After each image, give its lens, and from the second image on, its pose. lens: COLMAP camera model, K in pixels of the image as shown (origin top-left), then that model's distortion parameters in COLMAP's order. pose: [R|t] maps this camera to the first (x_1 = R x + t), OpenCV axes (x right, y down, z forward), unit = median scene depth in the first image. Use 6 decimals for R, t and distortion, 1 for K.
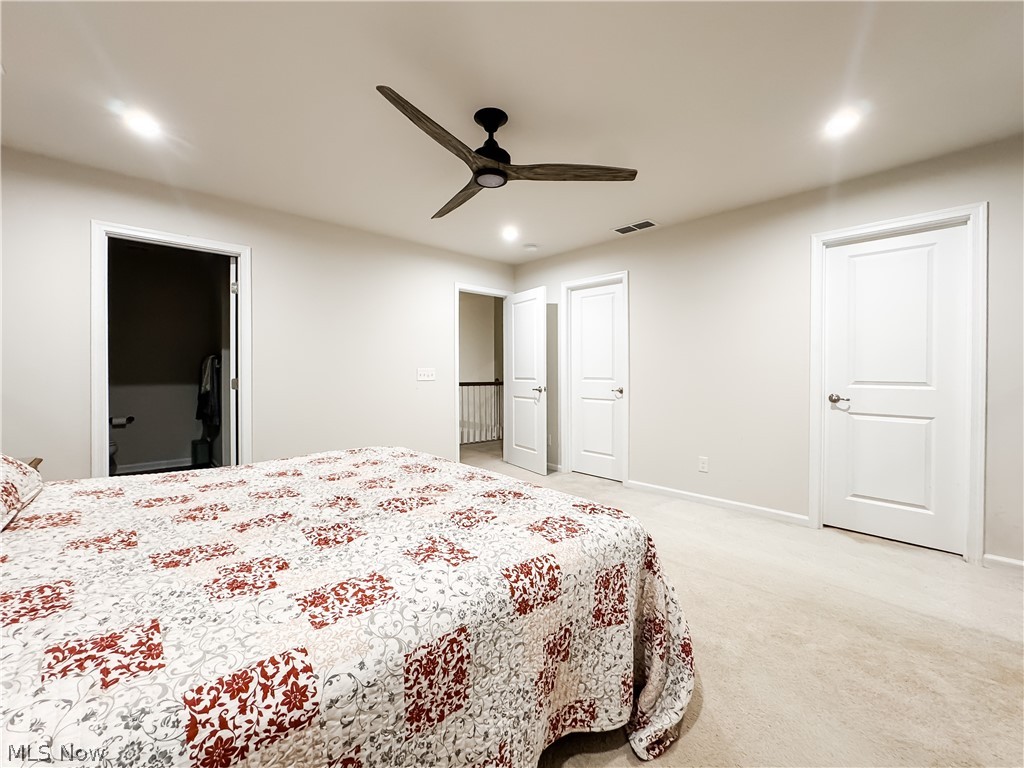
lens RADIAL K [[413.2, 0, 512.0], [0, 413.2, 384.0], [0, 0, 1]] dist [-0.081194, 0.037915]
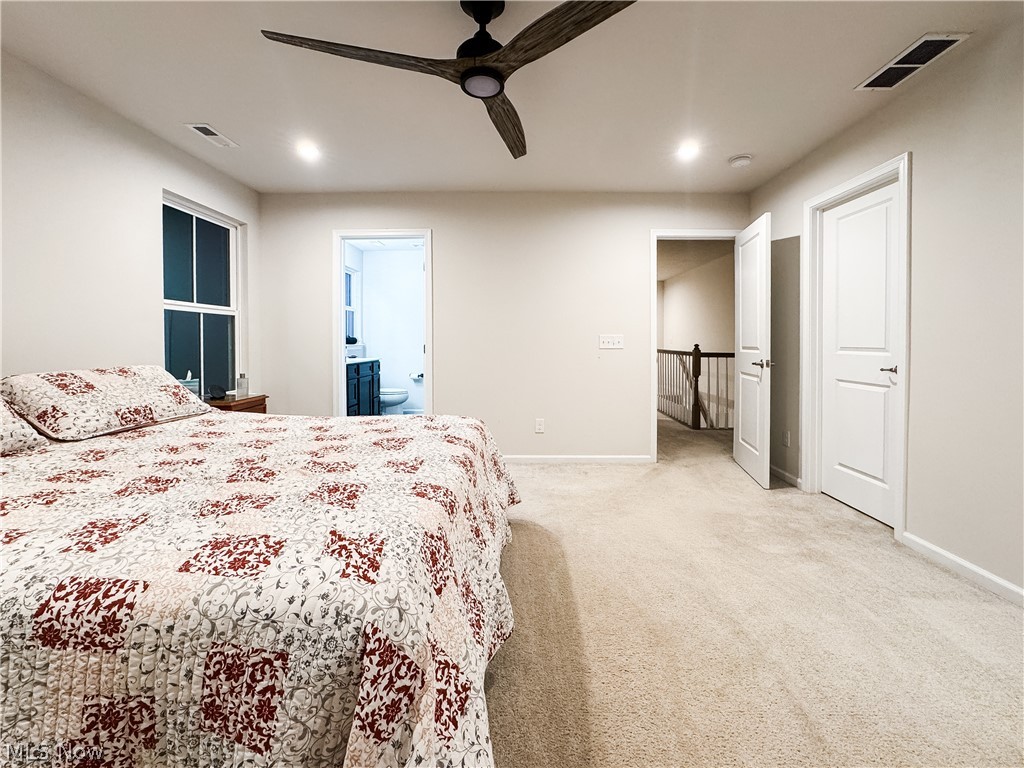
lens RADIAL K [[419.0, 0, 515.3], [0, 419.0, 370.0], [0, 0, 1]] dist [-0.018450, 0.007683]
pose [[0.738262, 0.044174, -0.673066, 0.983479], [-0.018727, 0.998811, 0.045012, -0.000349], [0.674254, -0.020627, 0.738212, 0.857158]]
